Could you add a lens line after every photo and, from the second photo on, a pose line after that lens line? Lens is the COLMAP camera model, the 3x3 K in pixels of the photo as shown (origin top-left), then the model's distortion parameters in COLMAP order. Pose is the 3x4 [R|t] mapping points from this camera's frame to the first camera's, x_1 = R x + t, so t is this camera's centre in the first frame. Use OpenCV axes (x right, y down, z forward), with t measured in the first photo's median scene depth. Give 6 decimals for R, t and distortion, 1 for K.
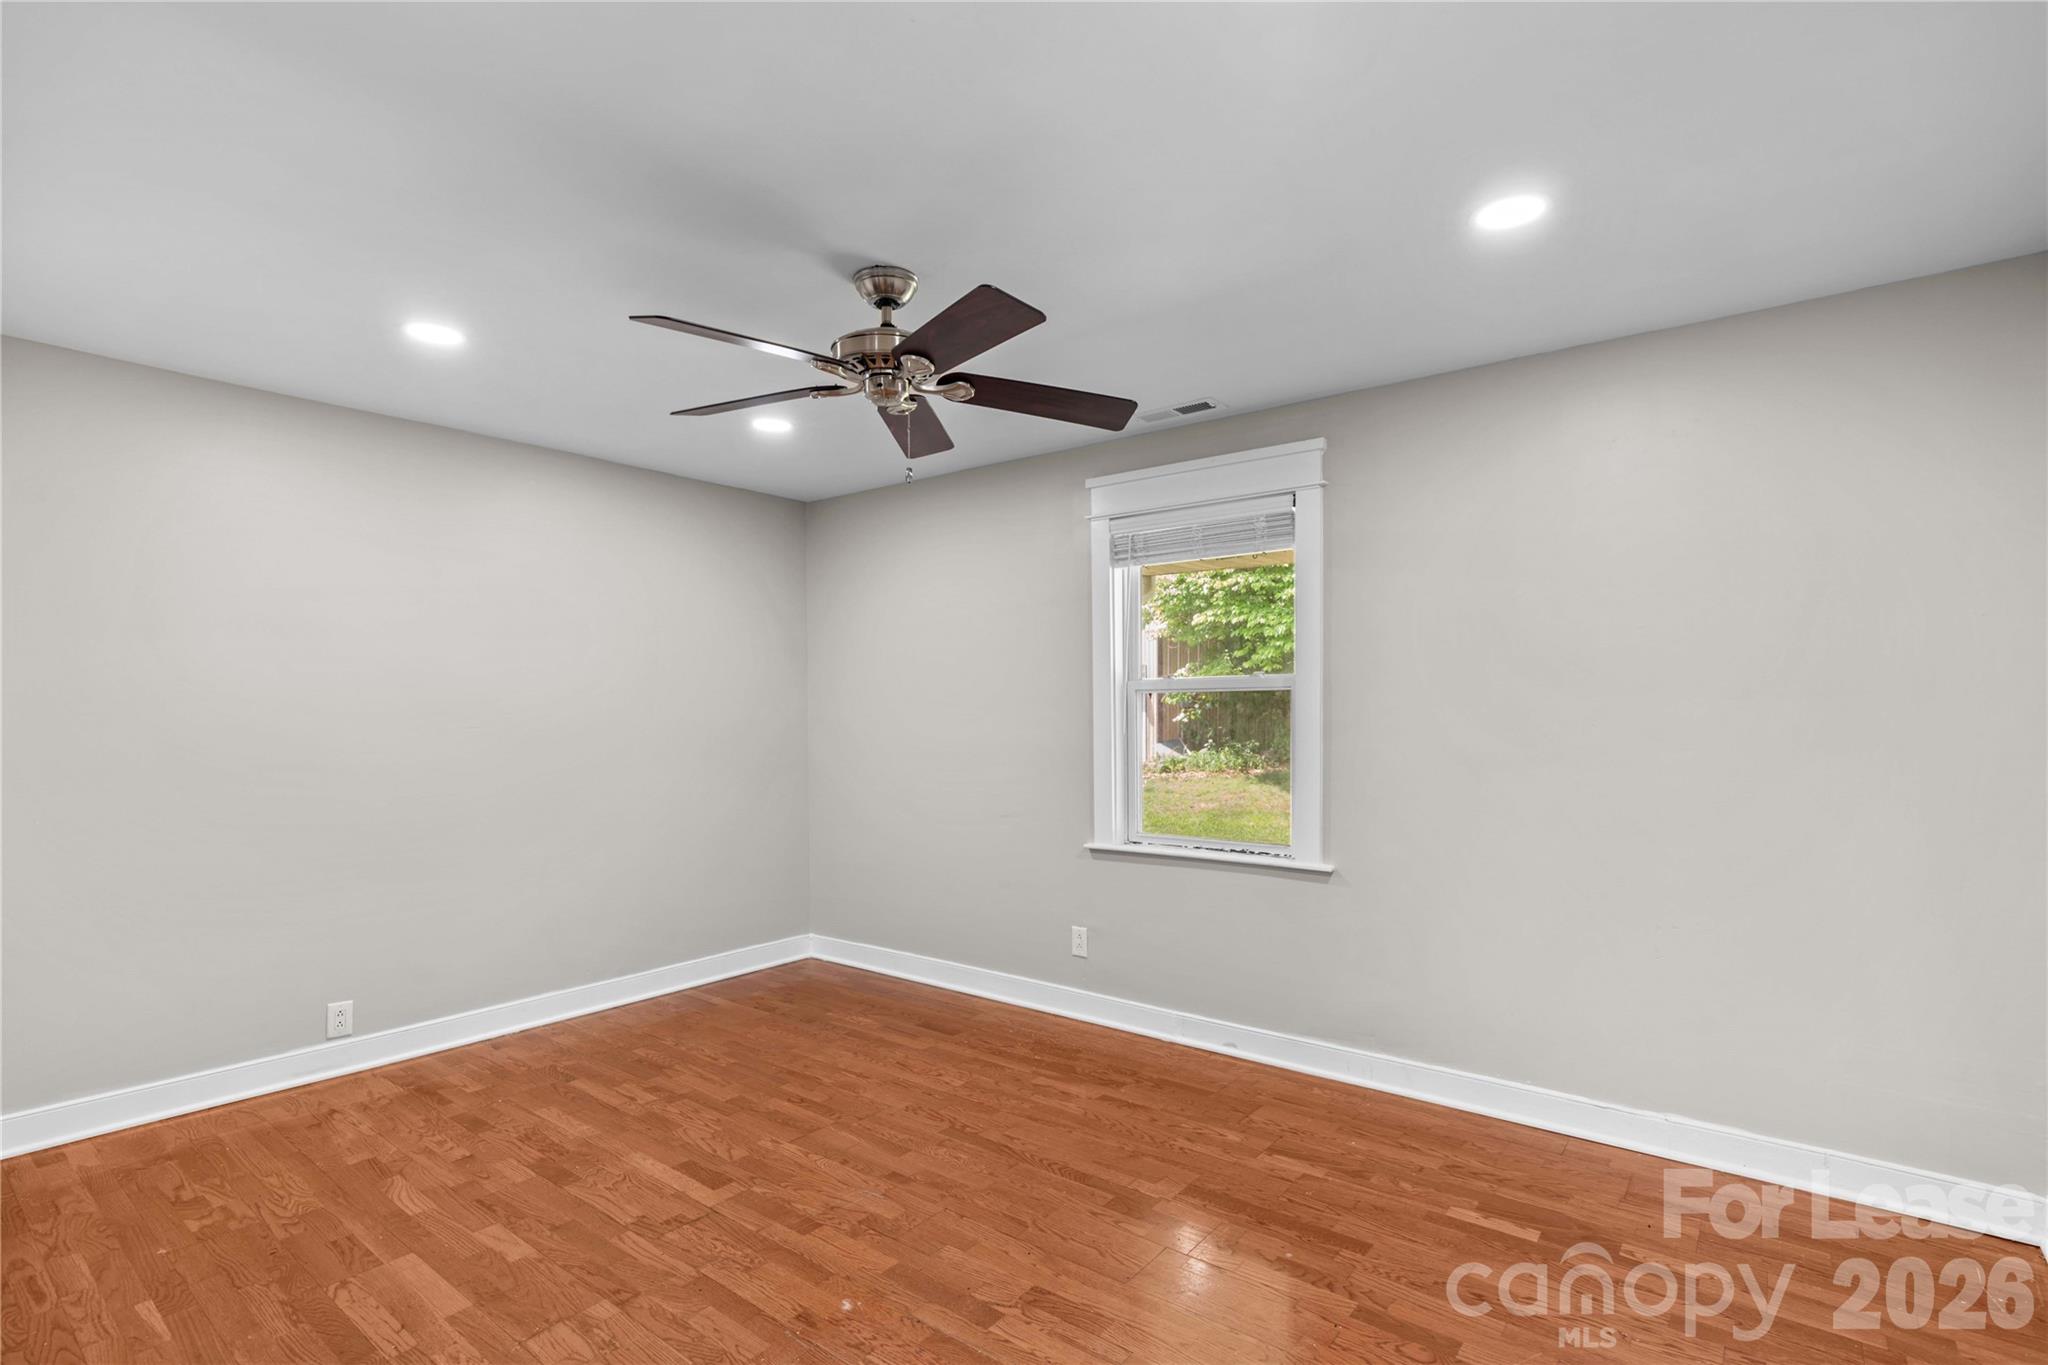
lens RADIAL K [[960.4, 0, 1029.0], [0, 960.4, 700.4], [0, 0, 1]] dist [-0.003155, -0.000504]
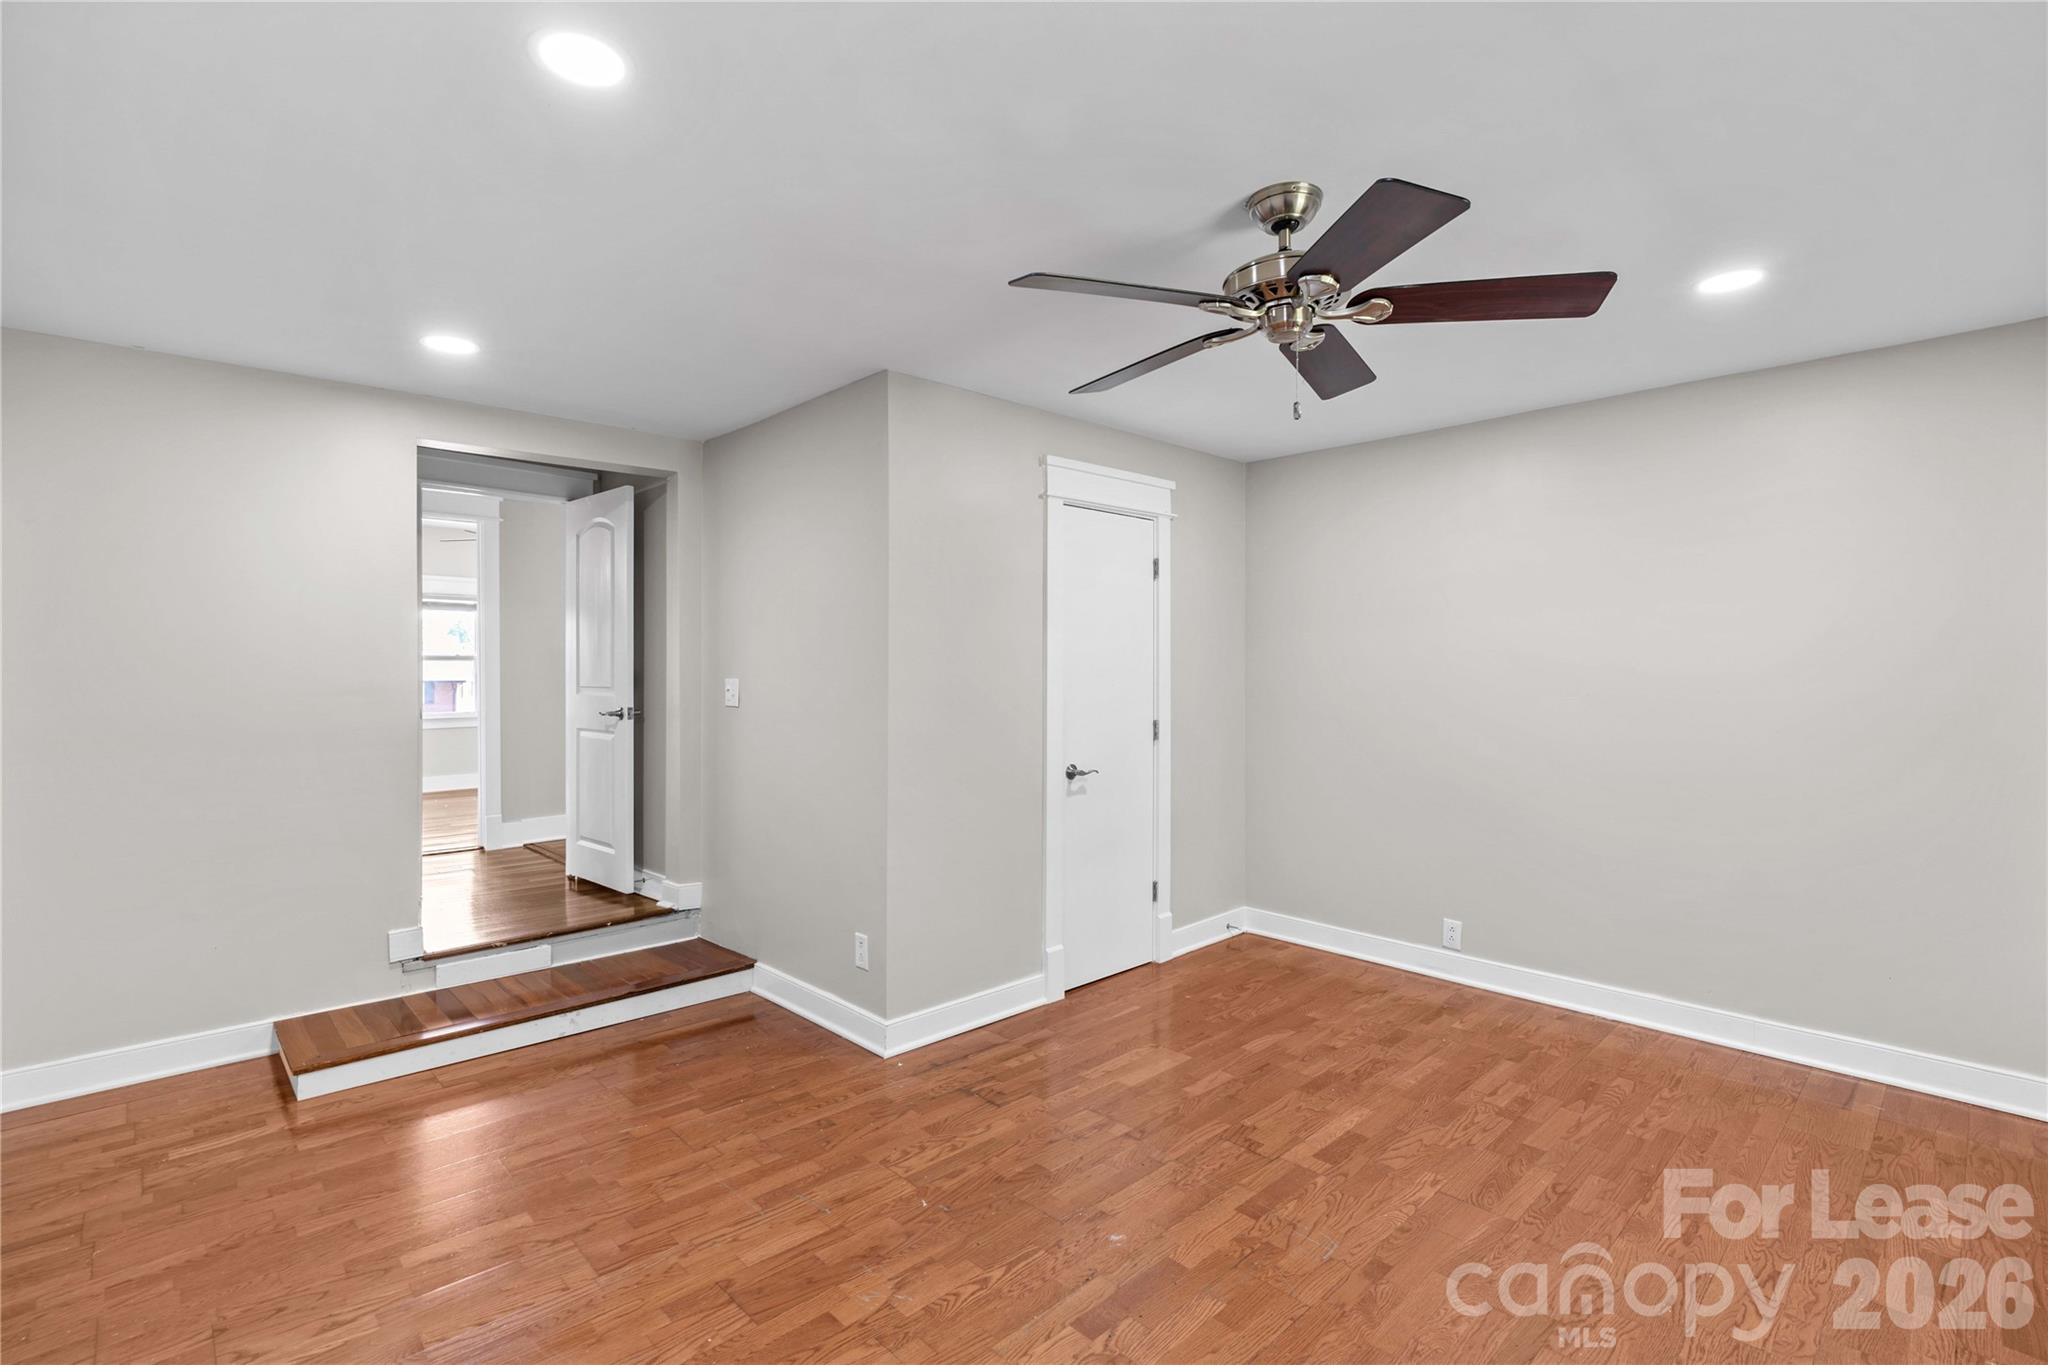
lens RADIAL K [[960.4, 0, 1026.9], [0, 960.4, 667.5], [0, 0, 1]] dist [-0.003155, -0.000504]
pose [[-0.126402, 0.001394, -0.991978, 0.602833], [0.001485, 0.999998, 0.001216, 0.000718], [0.991978, -0.001319, -0.126403, 0.719075]]
